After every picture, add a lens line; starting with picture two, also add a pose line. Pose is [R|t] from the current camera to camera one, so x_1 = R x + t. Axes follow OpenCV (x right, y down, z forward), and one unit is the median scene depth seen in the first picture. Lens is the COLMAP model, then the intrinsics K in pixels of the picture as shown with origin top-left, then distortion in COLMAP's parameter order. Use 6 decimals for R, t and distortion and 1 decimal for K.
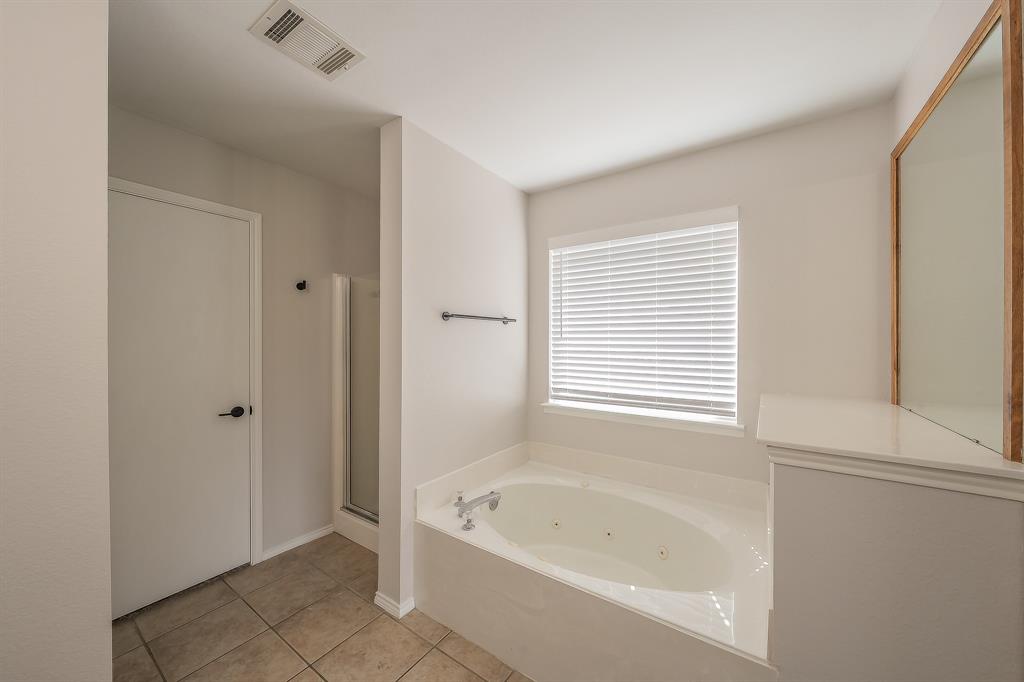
lens RADIAL K [[378.1, 0, 513.2], [0, 378.1, 339.5], [0, 0, 1]] dist [-0.002827, -0.000240]
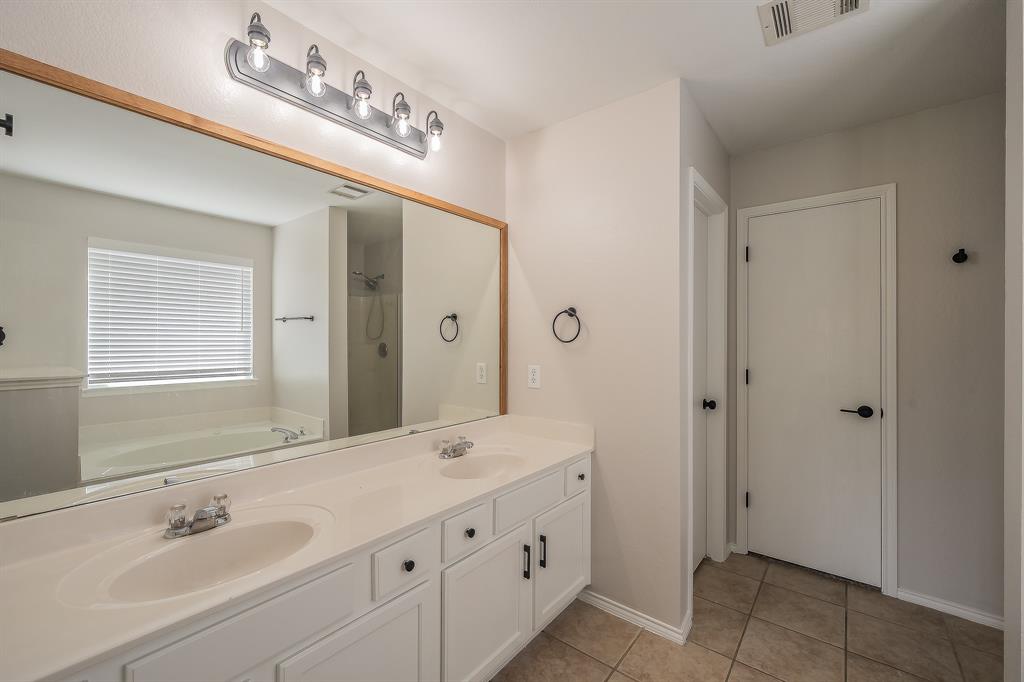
lens RADIAL K [[449.9, 0, 513.0], [0, 449.9, 337.2], [0, 0, 1]] dist [-0.001997, 0.000402]
pose [[-0.095402, -0.005117, -0.995426, 0.473546], [-0.013947, 0.999895, -0.003804, 0.032131], [0.995341, 0.013521, -0.095463, 0.285209]]
